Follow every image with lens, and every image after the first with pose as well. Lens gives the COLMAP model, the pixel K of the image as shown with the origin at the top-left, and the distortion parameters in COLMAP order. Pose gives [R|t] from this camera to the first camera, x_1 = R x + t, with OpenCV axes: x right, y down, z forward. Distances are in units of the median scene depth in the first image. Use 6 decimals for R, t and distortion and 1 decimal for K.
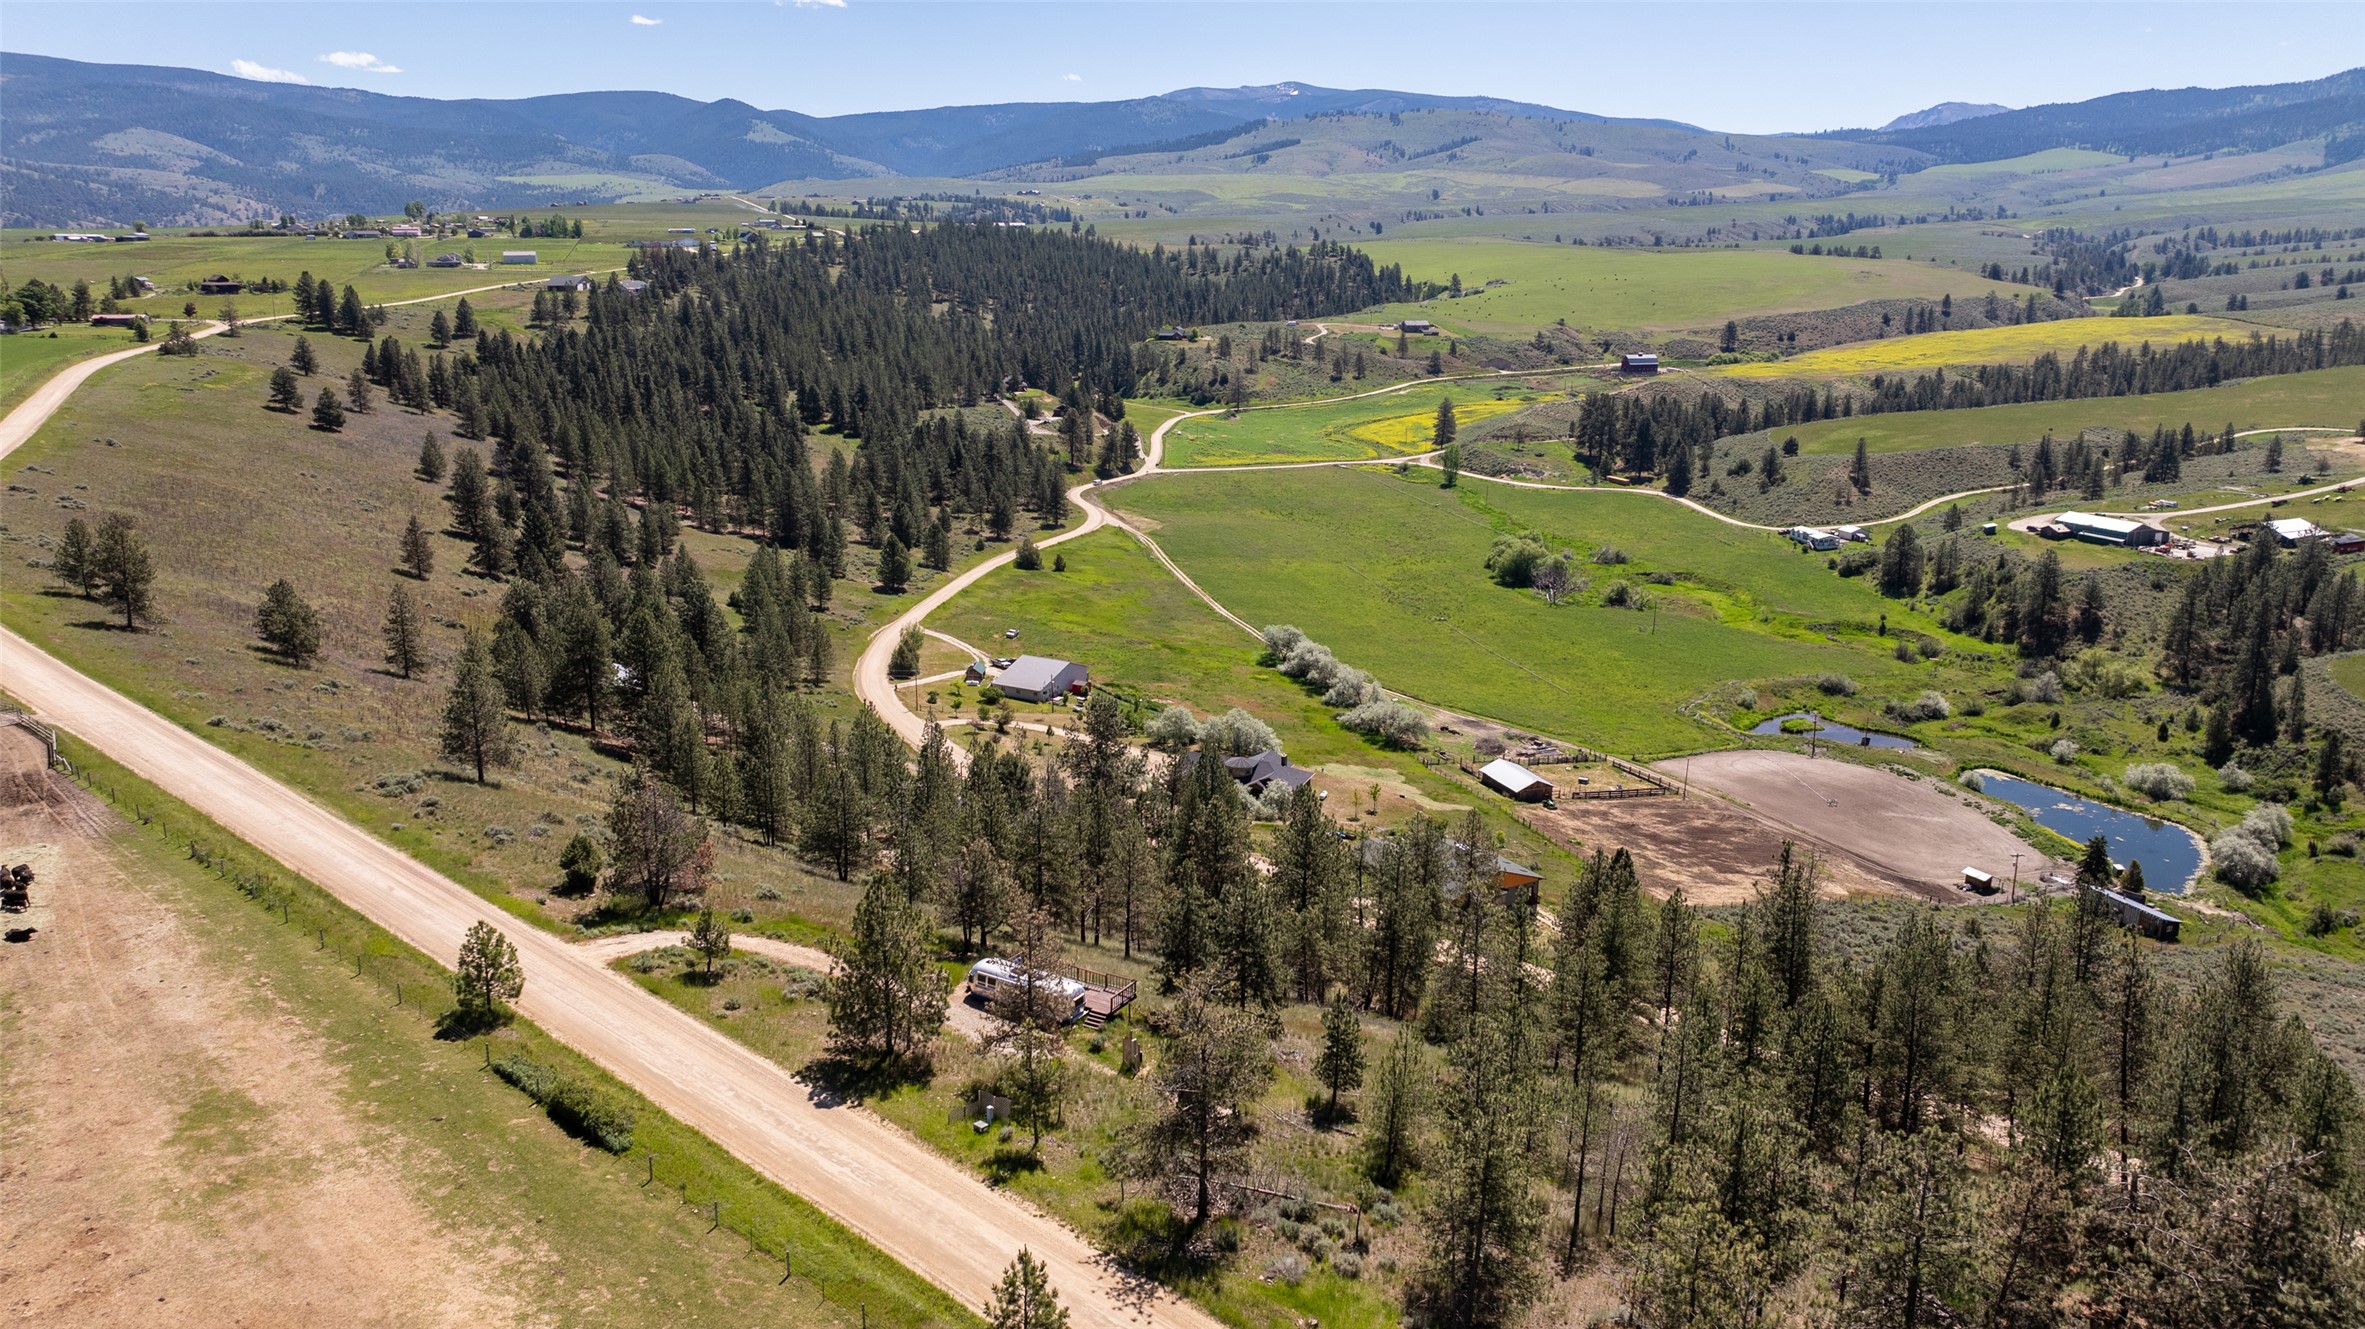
lens RADIAL K [[1670.9, 0, 1182.5], [0, 1670.9, 664.5], [0, 0, 1]] dist [-0.048606, 0.052635]
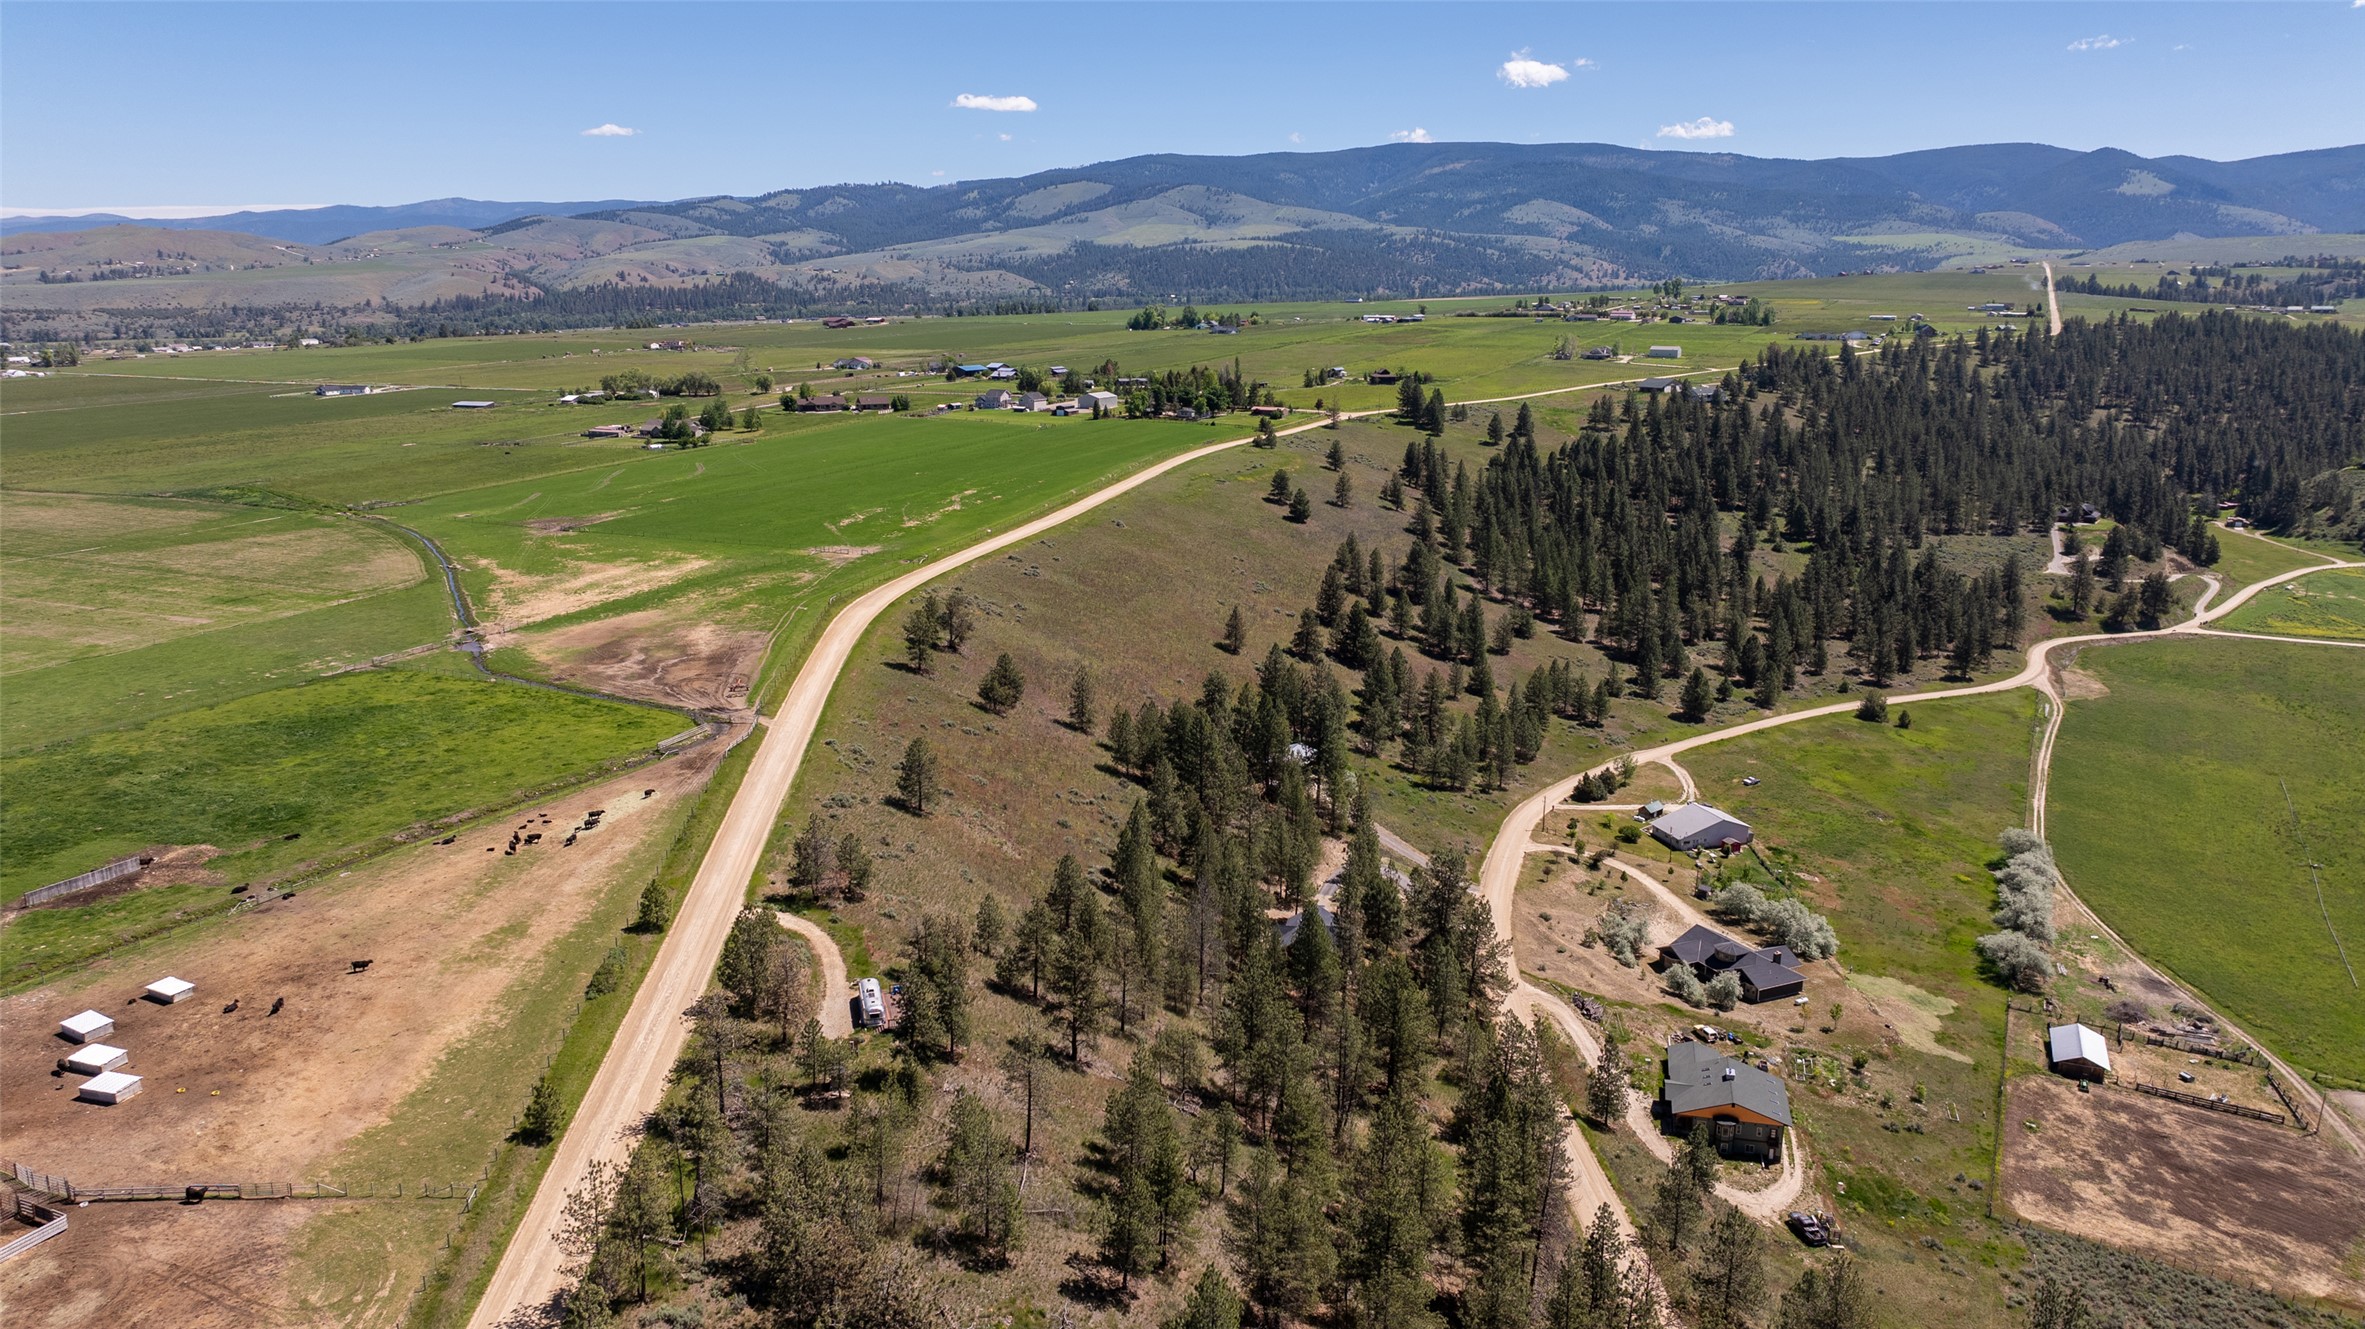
lens RADIAL K [[1631.1, 0, 1186.8], [0, 1631.1, 665.7], [0, 0, 1]] dist [-0.007884, -0.000691]
pose [[0.726565, 0.160188, -0.668164, 0.128654], [-0.177002, 0.983259, 0.043257, -0.029007], [0.663908, 0.086837, 0.742755, -0.005910]]
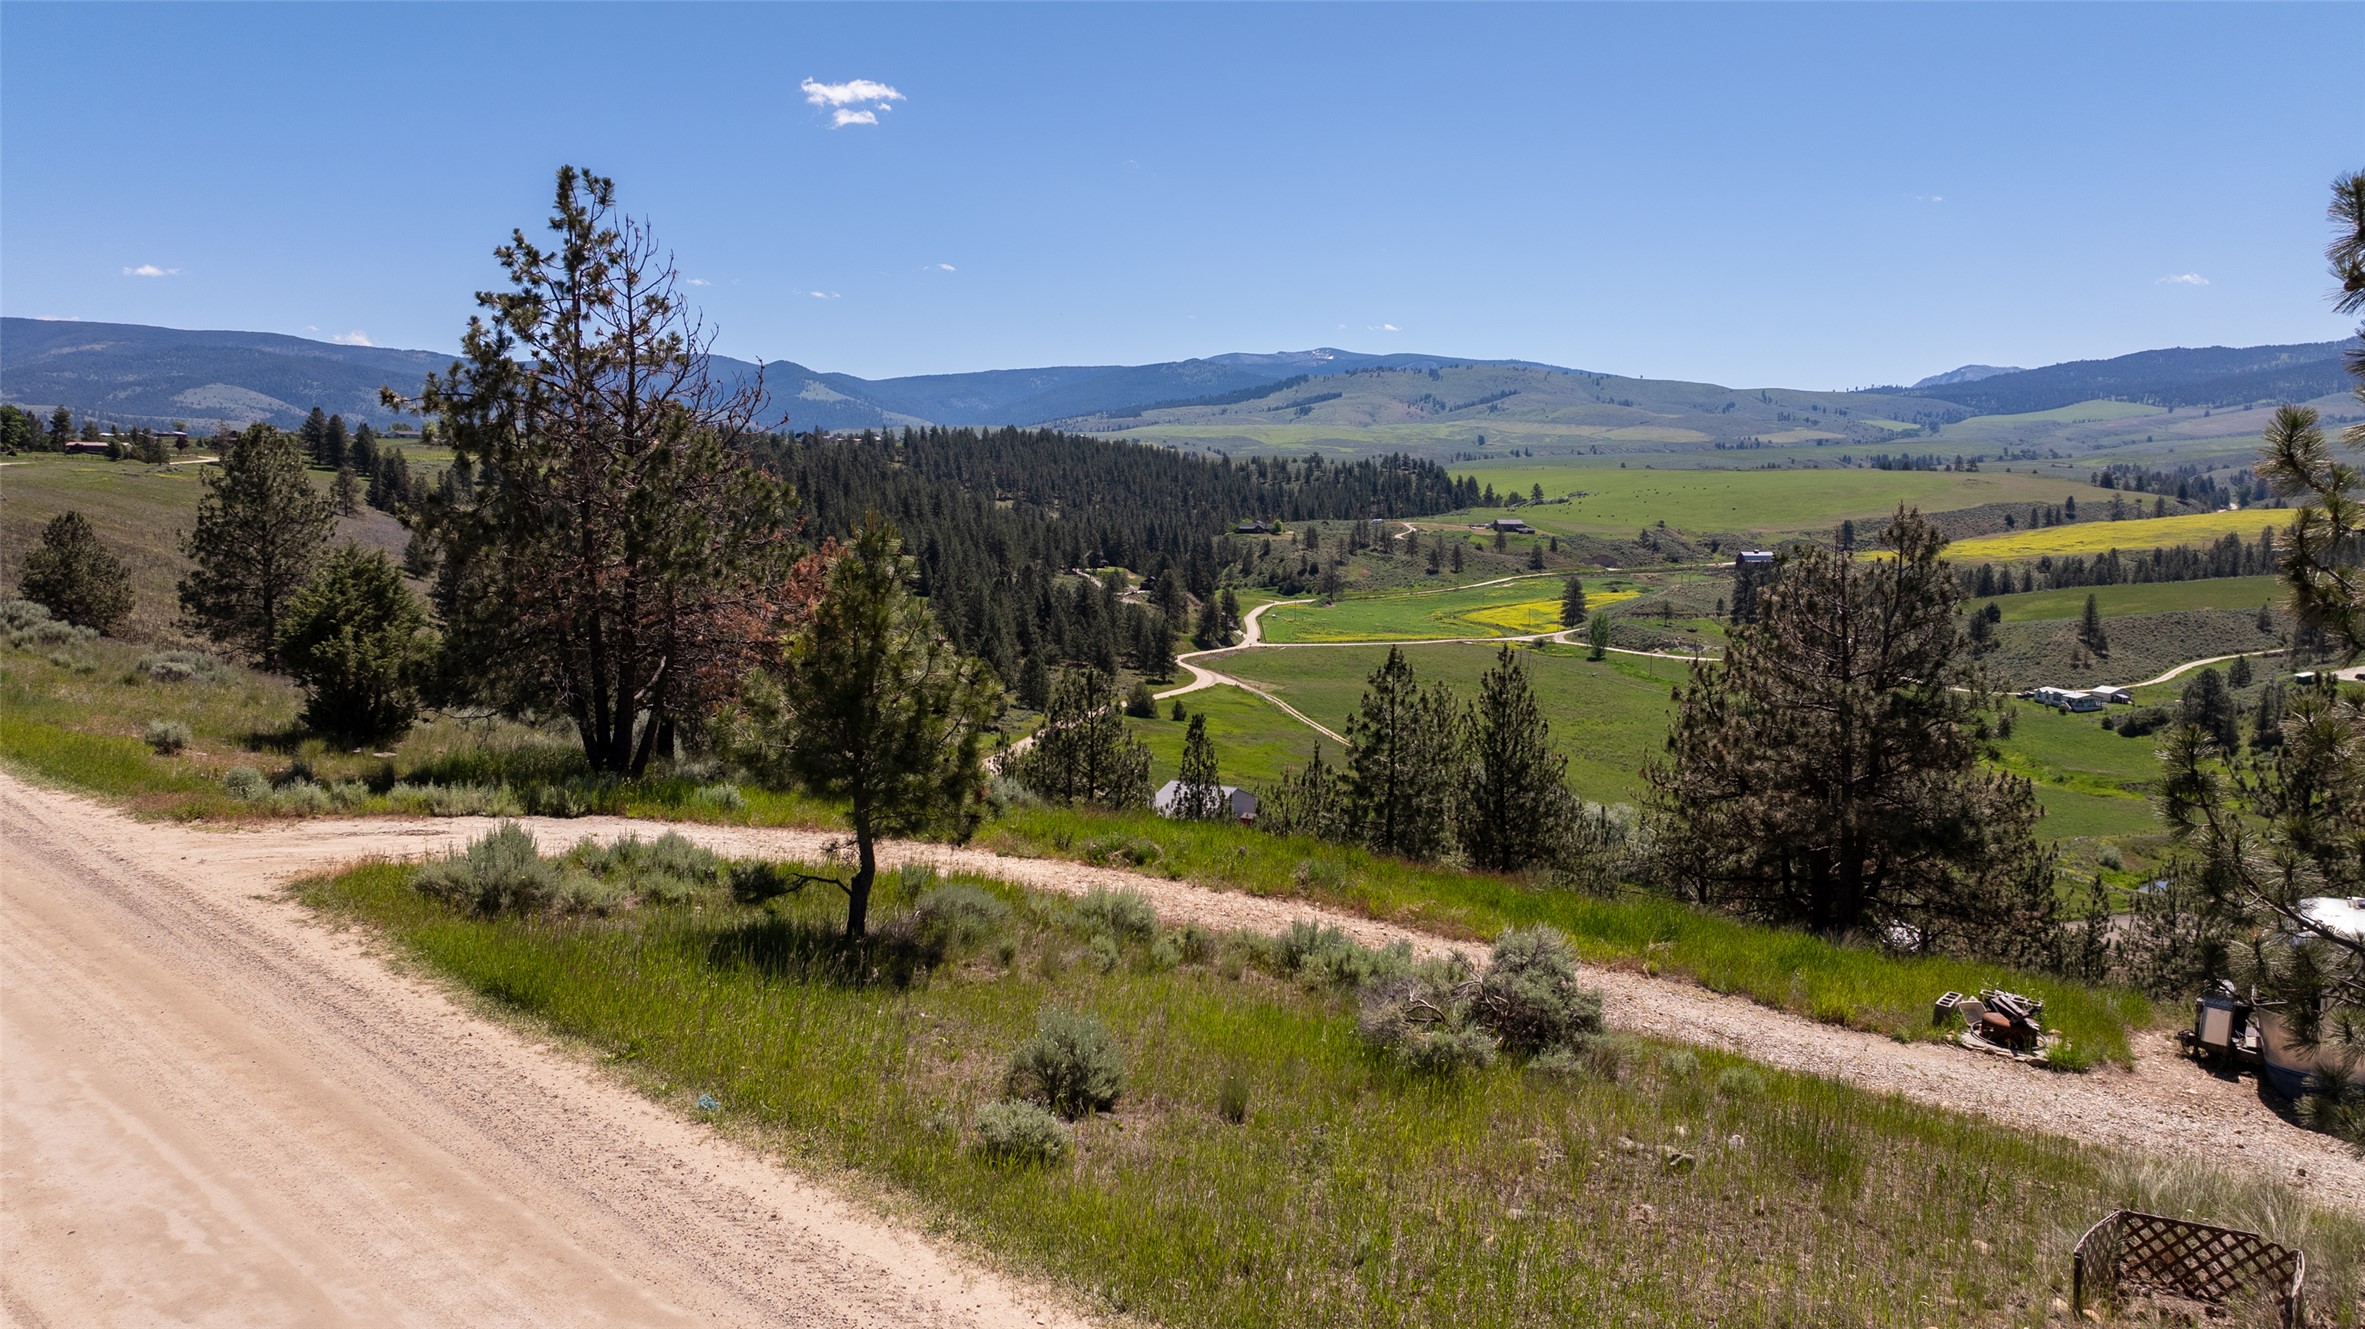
lens RADIAL K [[1667.0, 0, 1188.8], [0, 1667.0, 661.6], [0, 0, 1]] dist [-0.024430, 0.000939]
pose [[0.999847, 0.005464, -0.016619, -0.027120], [-0.007946, 0.988170, -0.153153, 0.020096], [0.015586, 0.153262, 0.988063, 0.090178]]
